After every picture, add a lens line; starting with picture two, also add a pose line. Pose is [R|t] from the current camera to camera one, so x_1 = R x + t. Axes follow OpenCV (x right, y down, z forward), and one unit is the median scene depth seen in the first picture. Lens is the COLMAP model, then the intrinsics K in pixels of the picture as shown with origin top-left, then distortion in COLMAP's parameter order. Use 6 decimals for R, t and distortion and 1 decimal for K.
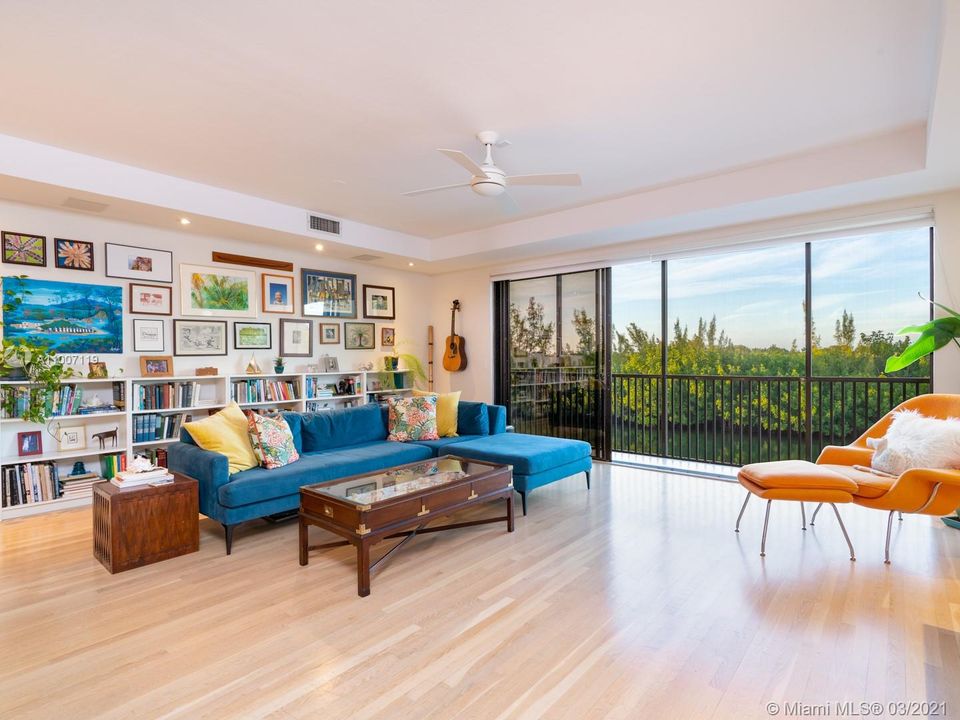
lens RADIAL K [[496.1, 0, 479.6], [0, 496.1, 362.6], [0, 0, 1]] dist [0.007406, 0.001336]
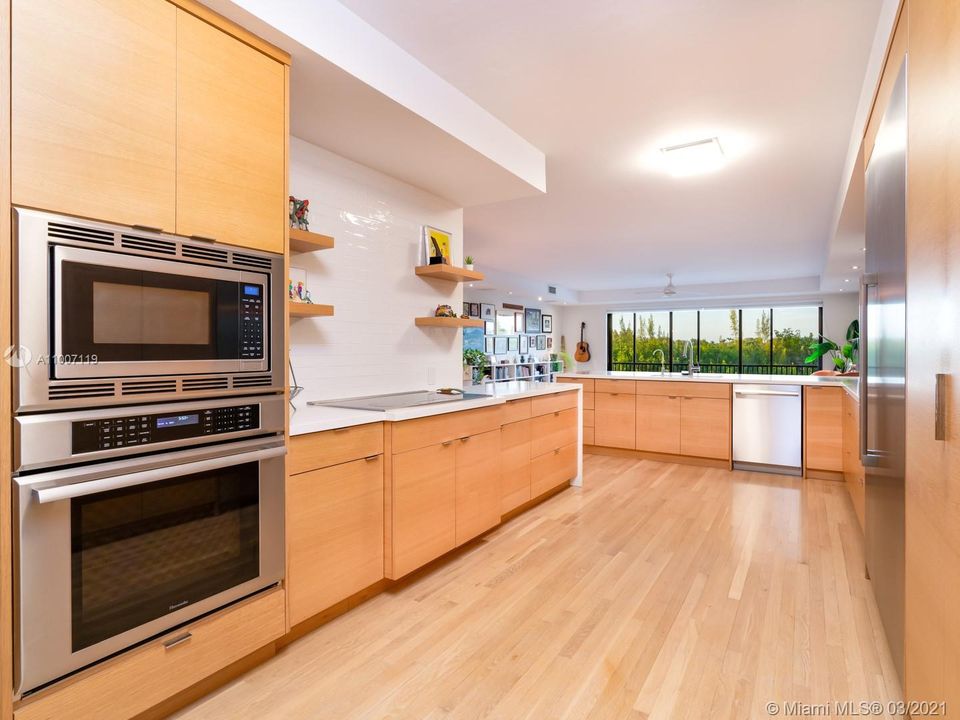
lens RADIAL K [[496.1, 0, 480.6], [0, 496.1, 355.3], [0, 0, 1]] dist [0.007406, 0.001336]
pose [[0.992408, 0.005571, 0.122860, -0.651706], [-0.006360, 0.999962, 0.006026, -0.015481], [-0.122822, -0.006761, 0.992406, -0.752200]]
